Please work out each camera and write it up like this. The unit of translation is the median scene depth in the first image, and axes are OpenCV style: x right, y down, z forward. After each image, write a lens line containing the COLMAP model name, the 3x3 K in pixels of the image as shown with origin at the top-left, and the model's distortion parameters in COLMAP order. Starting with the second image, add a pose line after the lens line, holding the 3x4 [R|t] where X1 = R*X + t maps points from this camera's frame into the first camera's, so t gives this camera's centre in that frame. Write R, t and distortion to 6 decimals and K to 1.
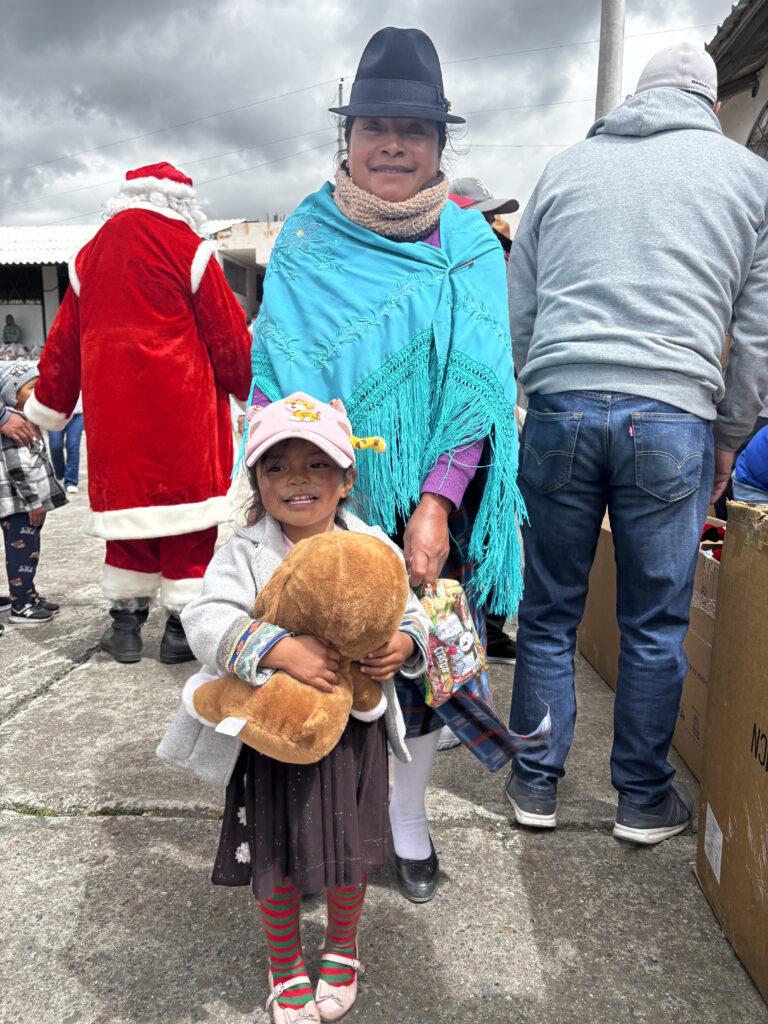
lens RADIAL K [[760.4, 0, 383.2], [0, 760.4, 529.3], [0, 0, 1]] dist [0.086310, -0.099137]
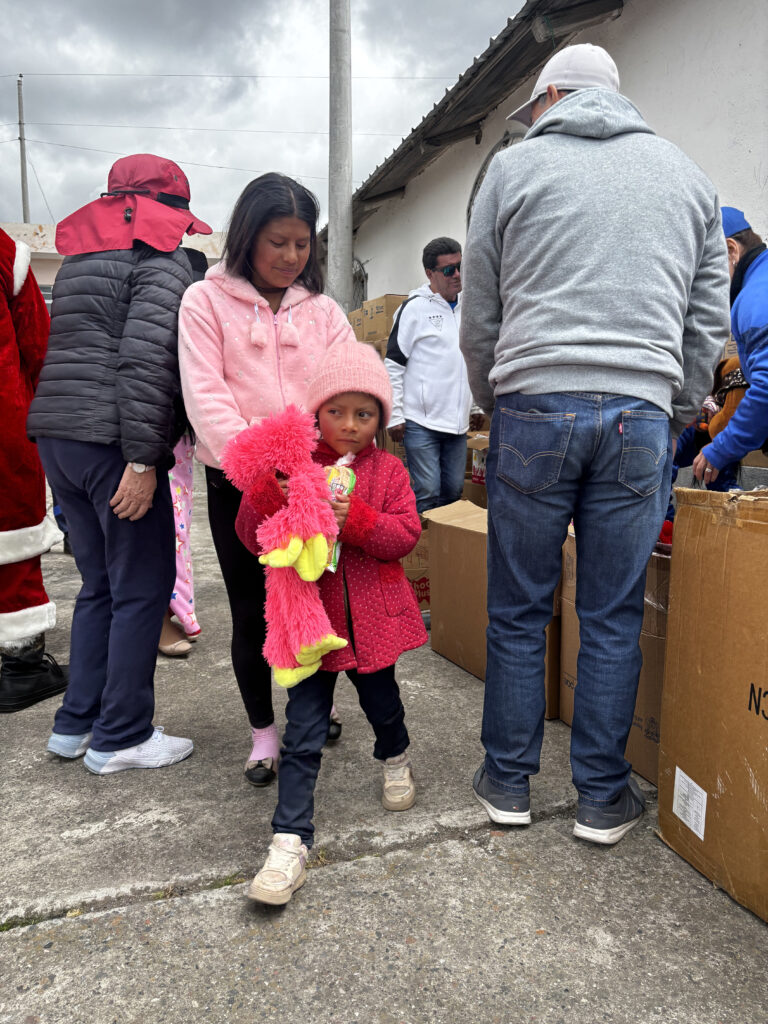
lens RADIAL K [[757.8, 0, 384.0], [0, 757.8, 512.0], [0, 0, 1]] dist [0.101755, -0.111819]
pose [[0.925223, -0.055072, 0.375406, -0.317457], [0.072536, 0.996835, -0.032538, 0.001850], [-0.372426, 0.057336, 0.926289, 0.116772]]
